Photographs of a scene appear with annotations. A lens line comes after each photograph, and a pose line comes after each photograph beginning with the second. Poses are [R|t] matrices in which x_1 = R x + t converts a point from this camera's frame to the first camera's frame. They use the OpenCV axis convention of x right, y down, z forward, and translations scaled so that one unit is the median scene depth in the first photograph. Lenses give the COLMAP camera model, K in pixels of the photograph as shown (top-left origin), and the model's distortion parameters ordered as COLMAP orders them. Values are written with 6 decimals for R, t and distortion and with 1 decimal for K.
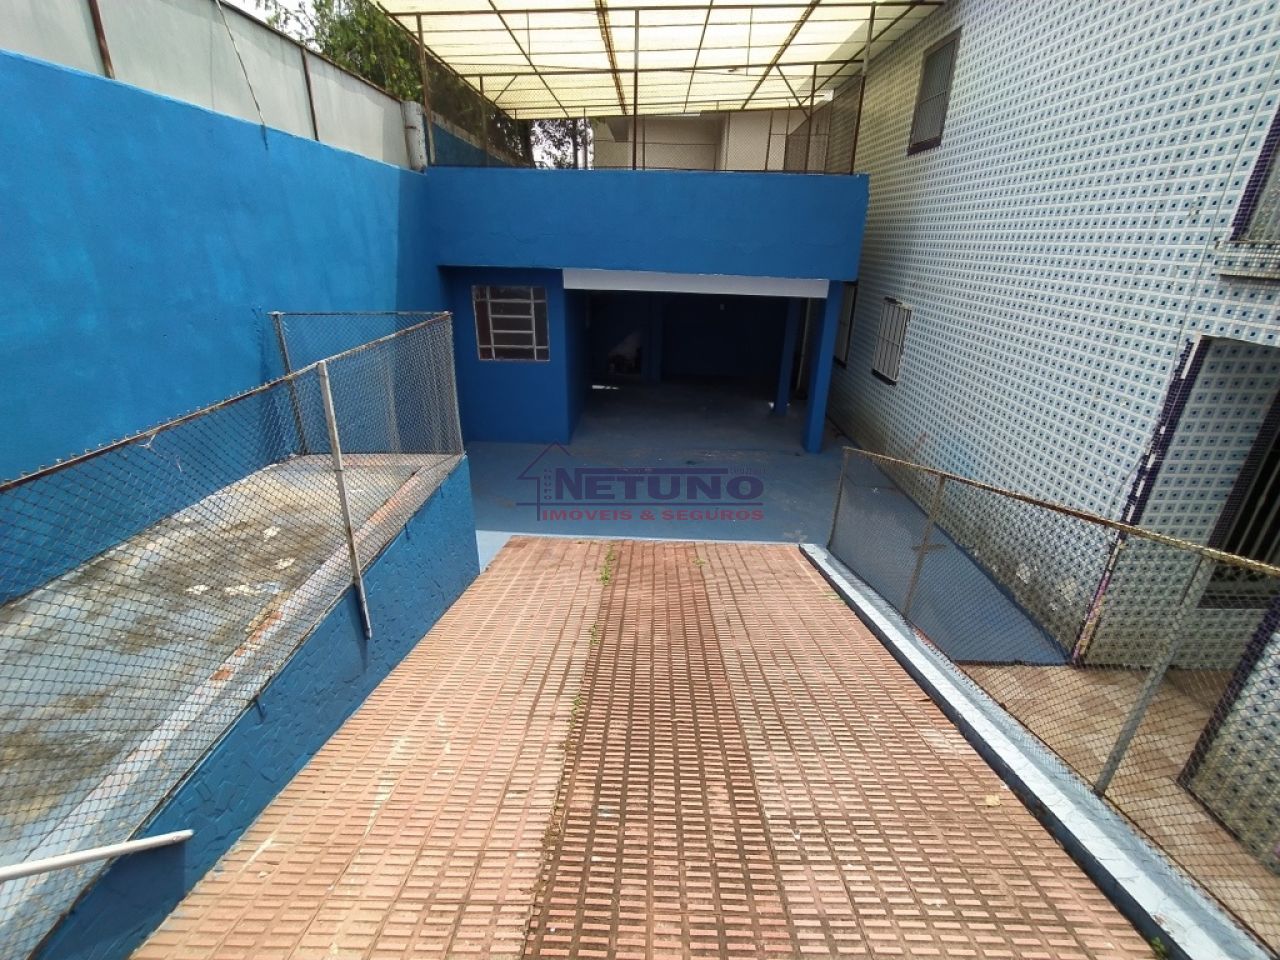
lens RADIAL K [[584.8, 0, 644.5], [0, 584.8, 486.9], [0, 0, 1]] dist [-0.009053, 0.000349]
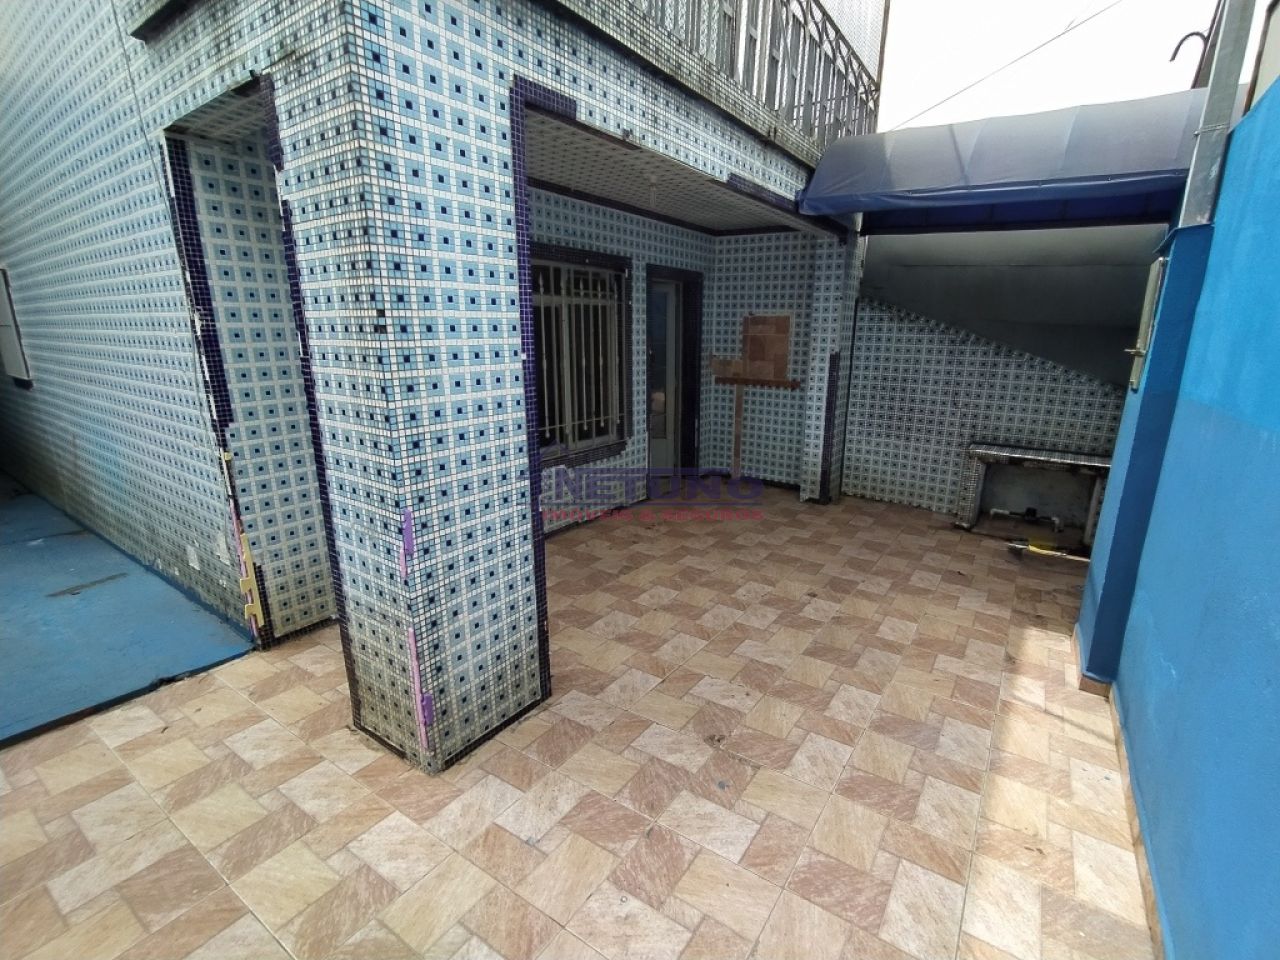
lens RADIAL K [[584.8, 0, 673.8], [0, 584.8, 482.8], [0, 0, 1]] dist [-0.009053, 0.000349]
pose [[0.548104, -0.227110, 0.804986, 0.498370], [0.334015, 0.941790, 0.038280, 0.264351], [-0.766822, 0.247896, 0.592057, 0.154462]]
